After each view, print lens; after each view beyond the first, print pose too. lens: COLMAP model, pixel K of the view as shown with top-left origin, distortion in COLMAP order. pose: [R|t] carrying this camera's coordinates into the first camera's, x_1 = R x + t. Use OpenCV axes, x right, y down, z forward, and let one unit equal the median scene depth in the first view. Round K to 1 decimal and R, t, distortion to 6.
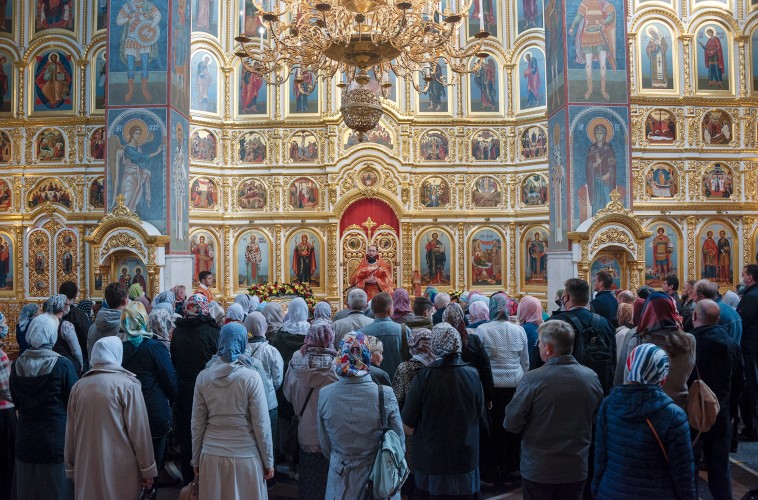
lens RADIAL K [[632.3, 0, 379.0], [0, 632.3, 250.0], [0, 0, 1]] dist [-0.002734, 0.002332]
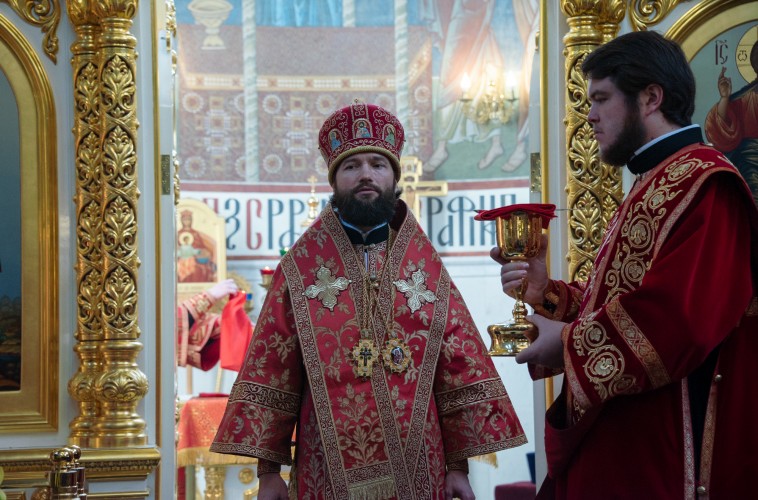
lens RADIAL K [[1999.4, 0, 379.0], [0, 1999.4, 250.0], [0, 0, 1]] dist [0.902380, 0.040544]
pose [[0.997225, -0.004059, 0.074335, -0.045463], [0.007195, 0.999093, -0.041971, 0.046519], [-0.074098, 0.042389, 0.996350, 0.506816]]
